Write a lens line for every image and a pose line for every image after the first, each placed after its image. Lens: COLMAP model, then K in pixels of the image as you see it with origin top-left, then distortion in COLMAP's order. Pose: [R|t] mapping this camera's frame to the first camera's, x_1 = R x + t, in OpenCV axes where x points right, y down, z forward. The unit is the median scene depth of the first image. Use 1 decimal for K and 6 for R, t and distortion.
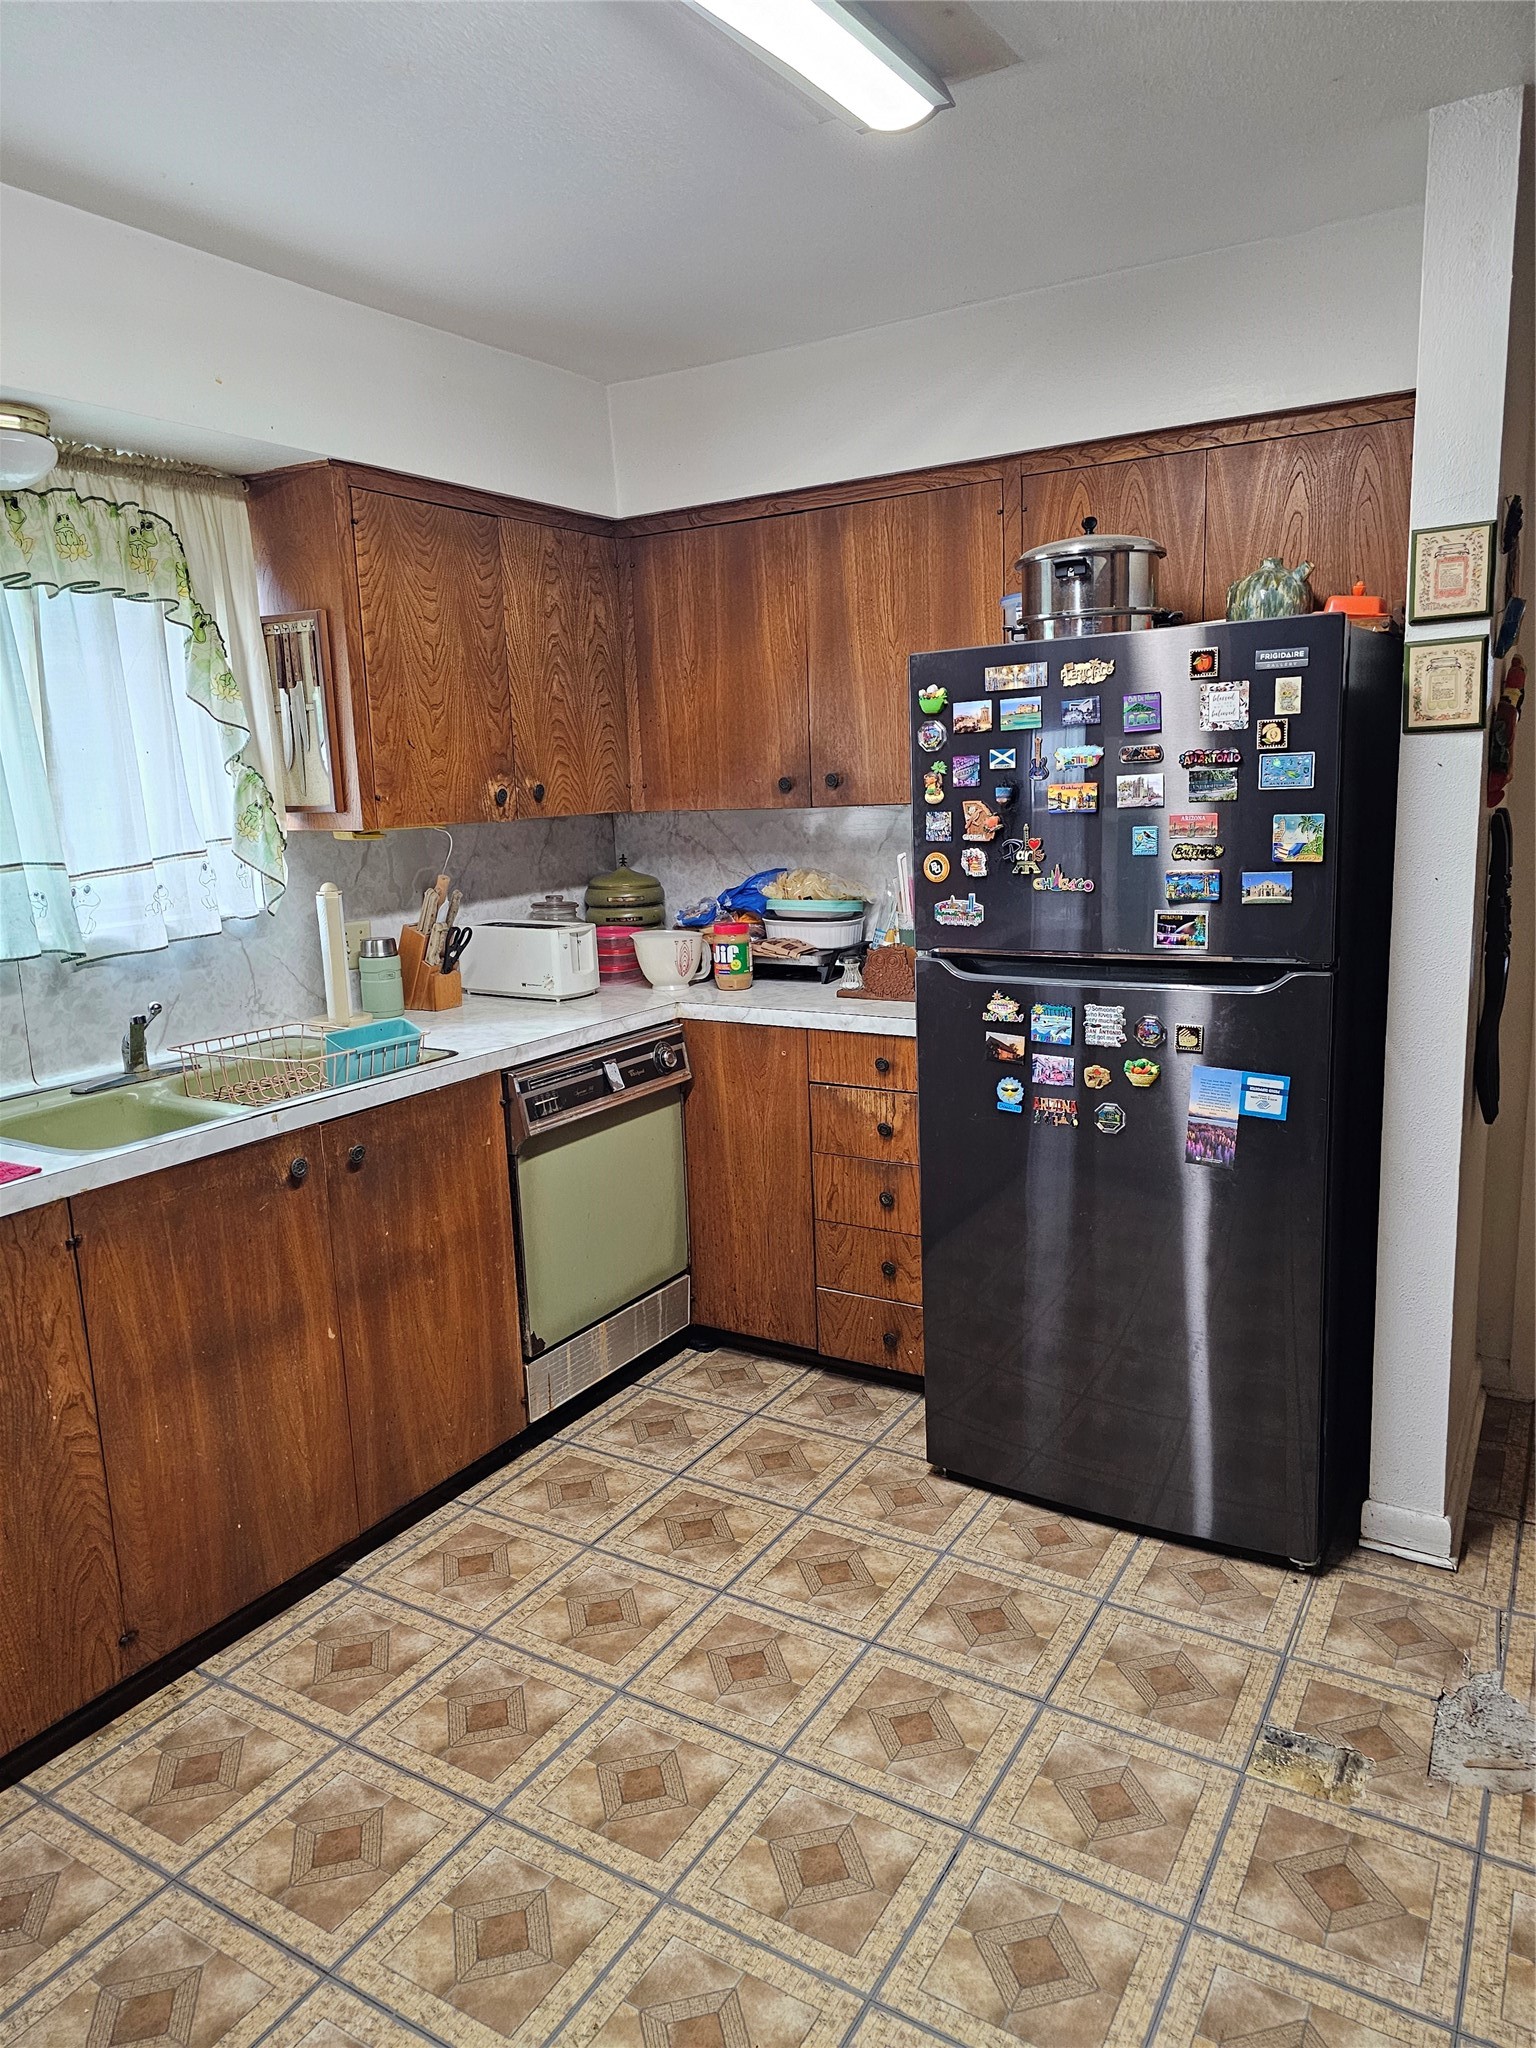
lens RADIAL K [[1372.0, 0, 756.1], [0, 1372.0, 1018.6], [0, 0, 1]] dist [0.043104, -0.039956]
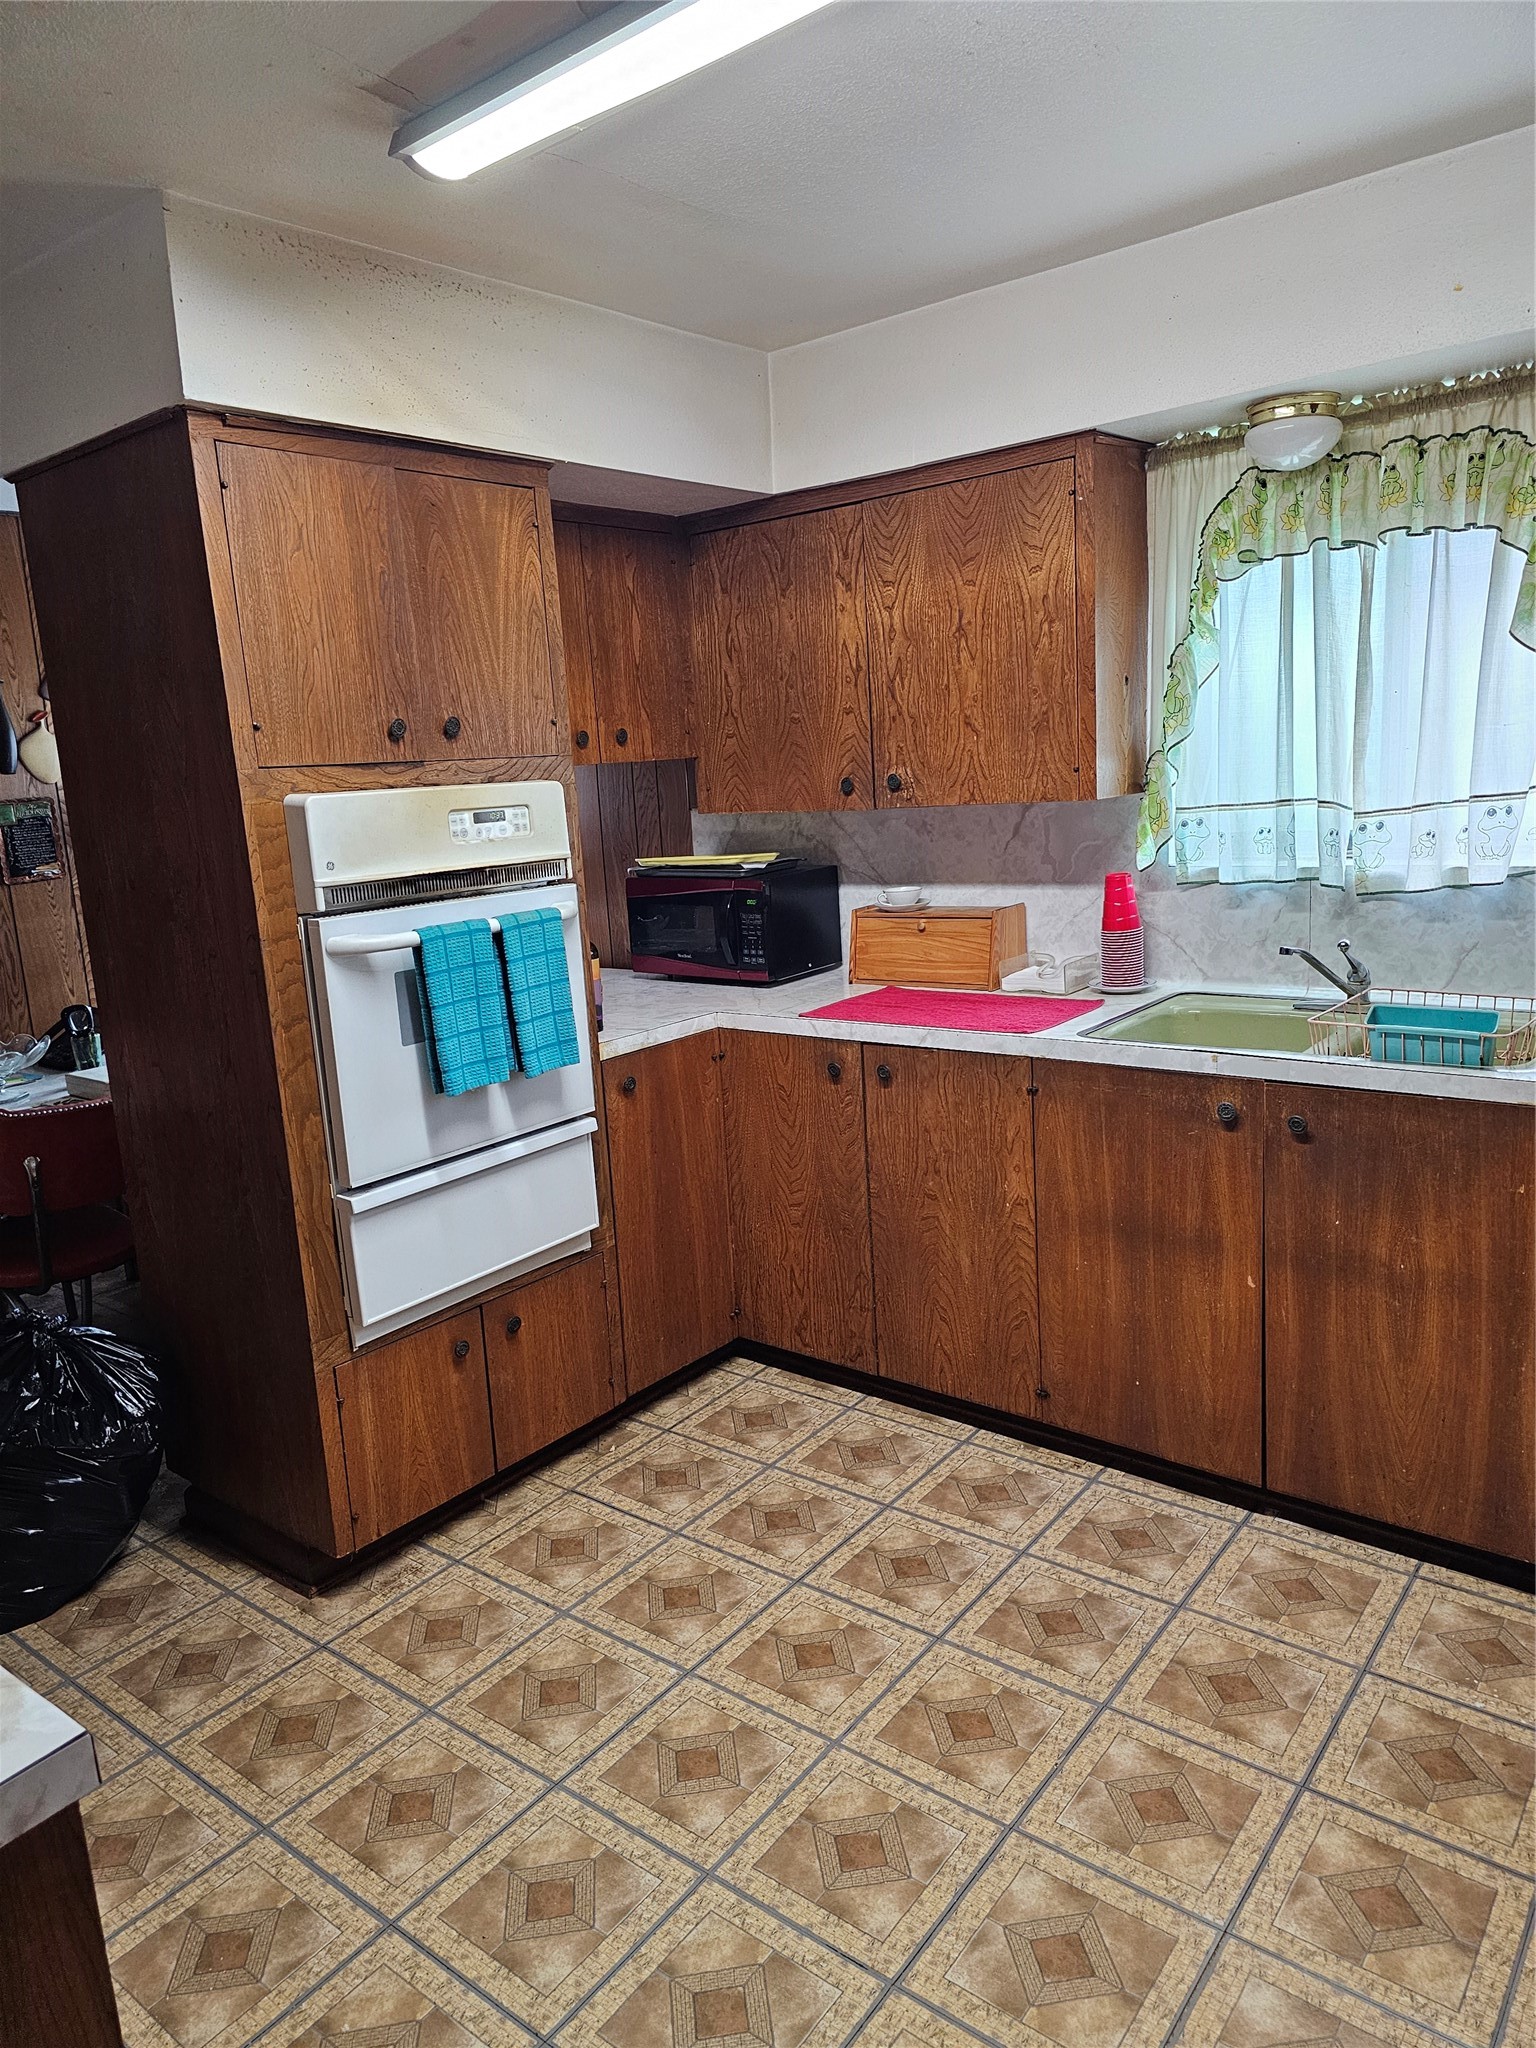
lens RADIAL K [[1372.0, 0, 756.1], [0, 1372.0, 1018.6], [0, 0, 1]] dist [0.043104, -0.039956]
pose [[-0.119579, 0.230727, -0.965643, 0.708852], [-0.112963, 0.963144, 0.244118, -0.176064], [0.986377, 0.138274, -0.089108, 0.728628]]
